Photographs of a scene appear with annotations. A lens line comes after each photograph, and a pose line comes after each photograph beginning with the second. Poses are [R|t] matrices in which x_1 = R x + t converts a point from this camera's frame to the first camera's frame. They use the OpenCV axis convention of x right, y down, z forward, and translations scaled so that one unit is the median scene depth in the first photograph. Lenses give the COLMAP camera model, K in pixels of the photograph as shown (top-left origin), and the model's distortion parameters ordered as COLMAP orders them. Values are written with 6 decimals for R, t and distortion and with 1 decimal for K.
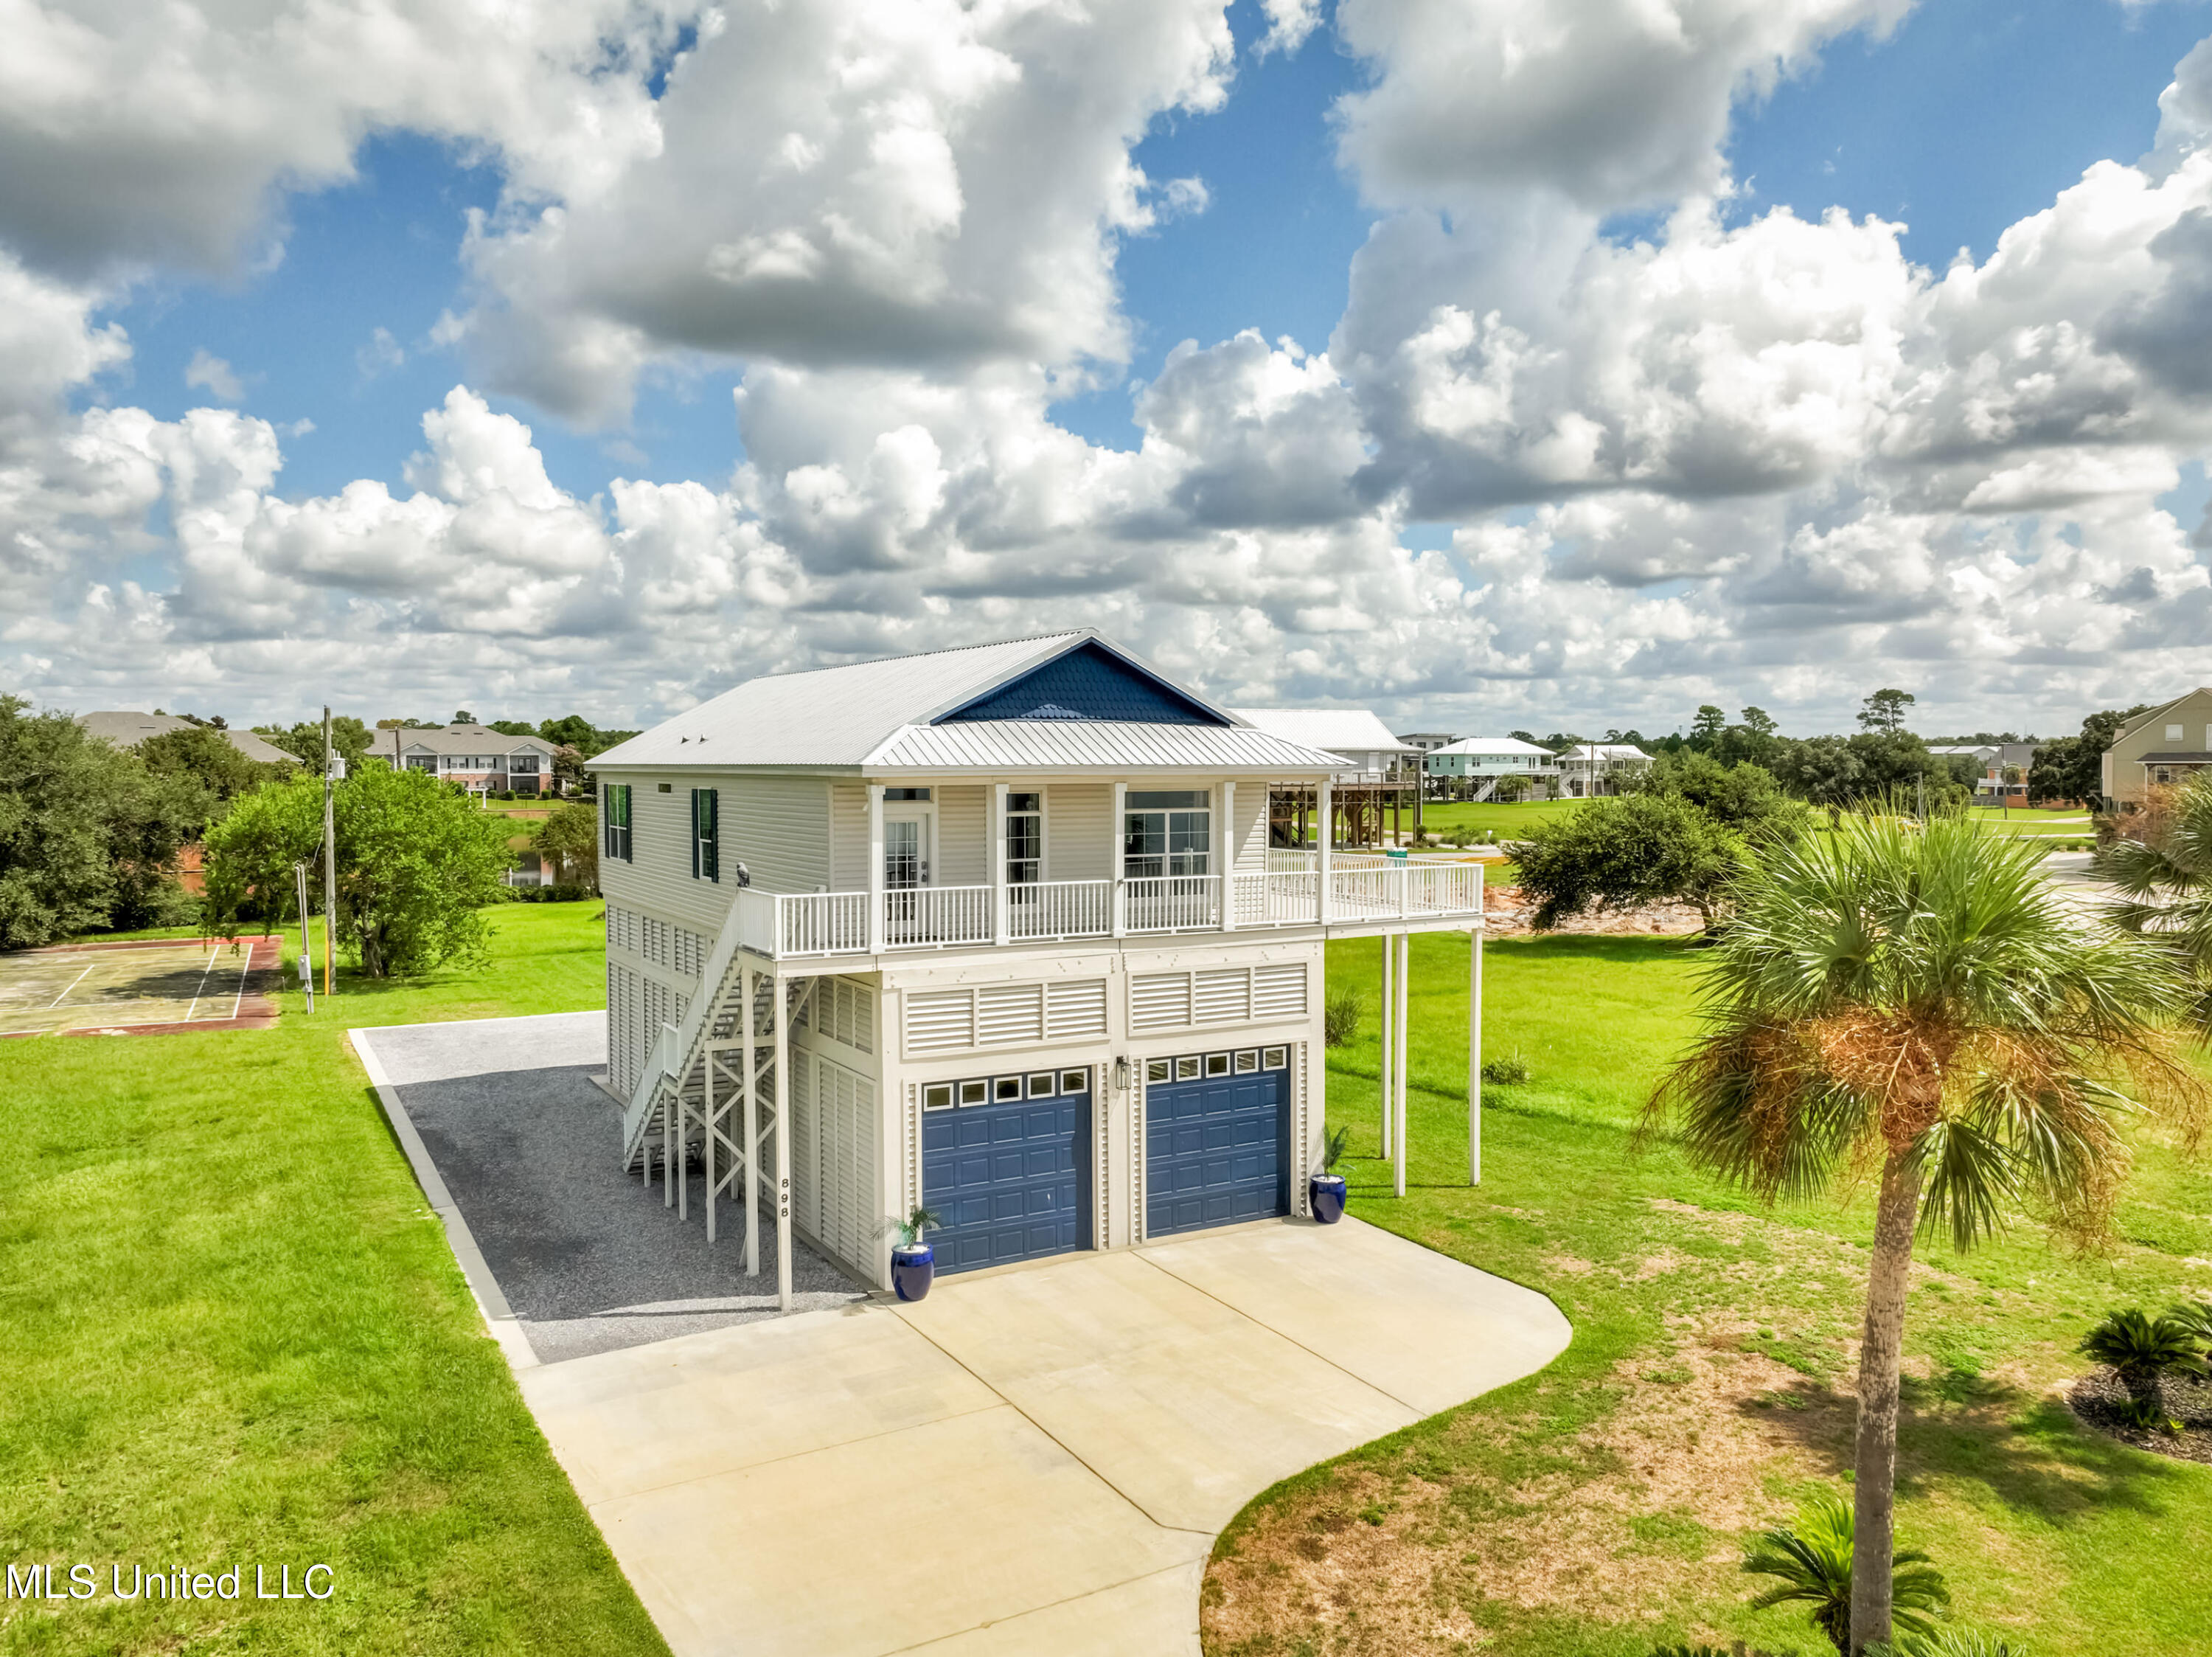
lens RADIAL K [[1587.1, 0, 1106.0], [0, 1587.1, 828.5], [0, 0, 1]] dist [0.002461, 0.001853]
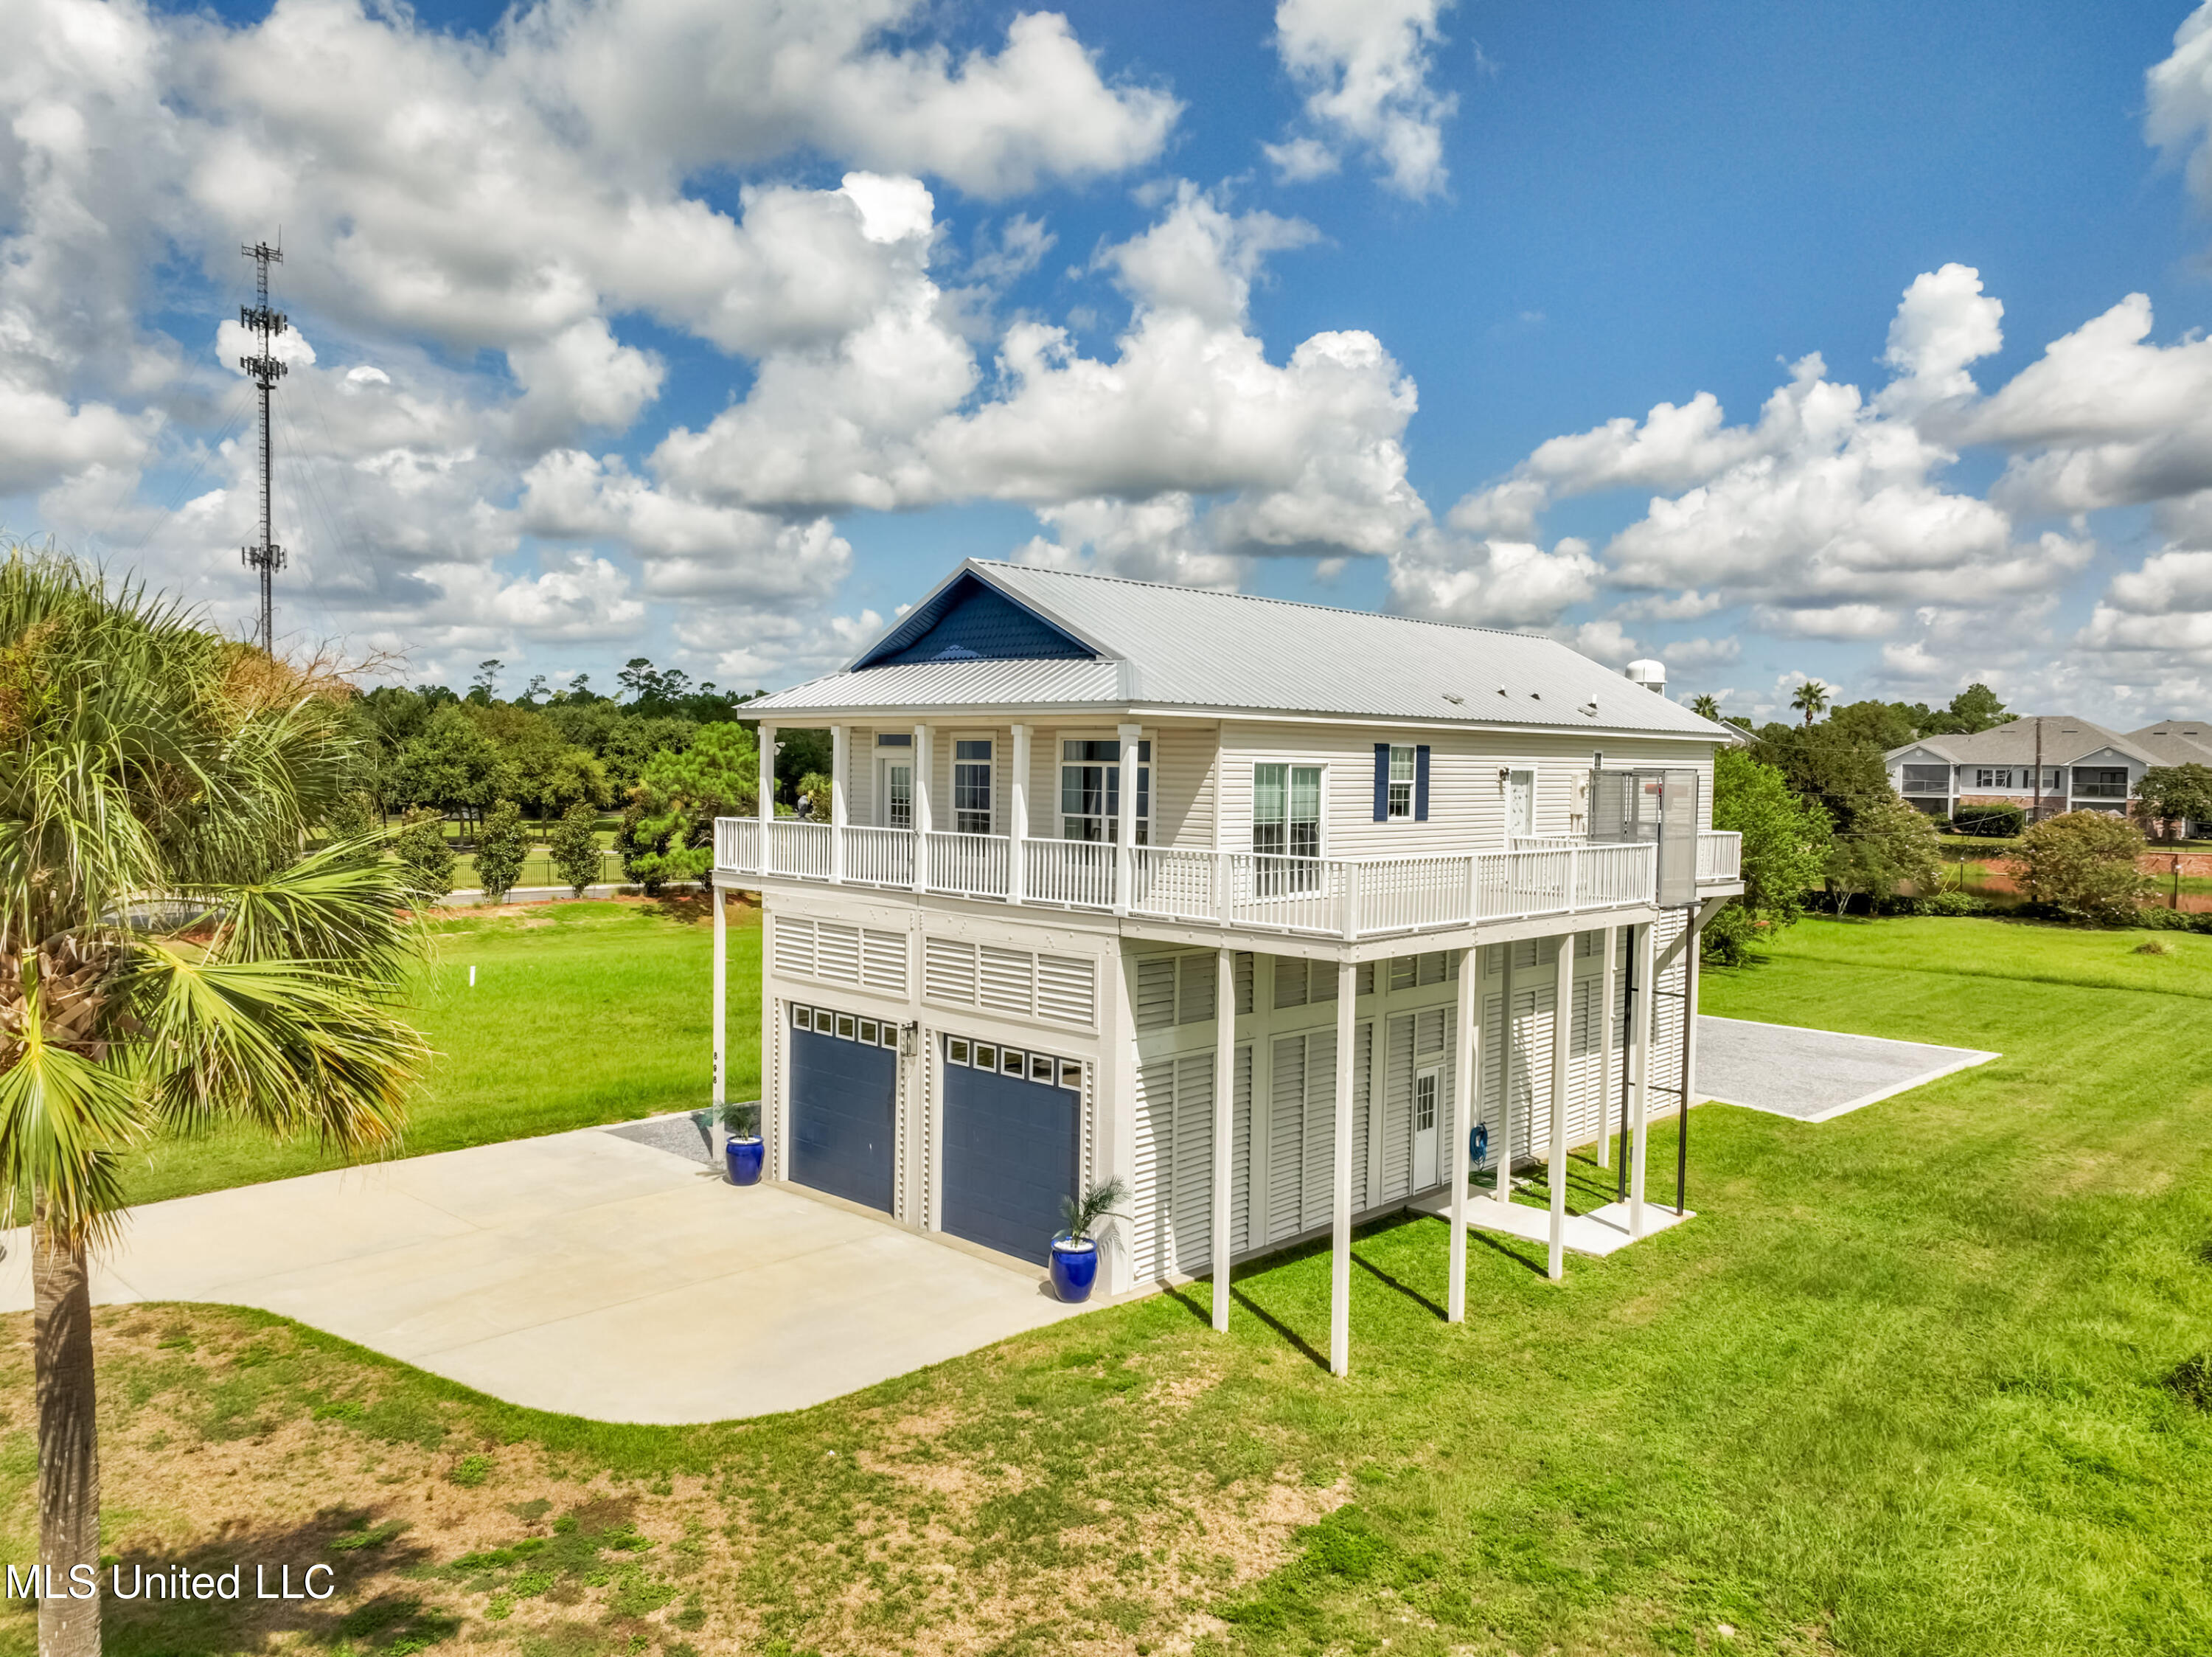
lens RADIAL K [[1552.9, 0, 1109.2], [0, 1552.9, 846.1], [0, 0, 1]] dist [-0.002028, 0.009109]
pose [[0.278780, 0.057466, -0.958634, 0.890122], [-0.056421, 0.997464, 0.043386, -0.004022], [0.958696, 0.041992, 0.281316, 0.835892]]
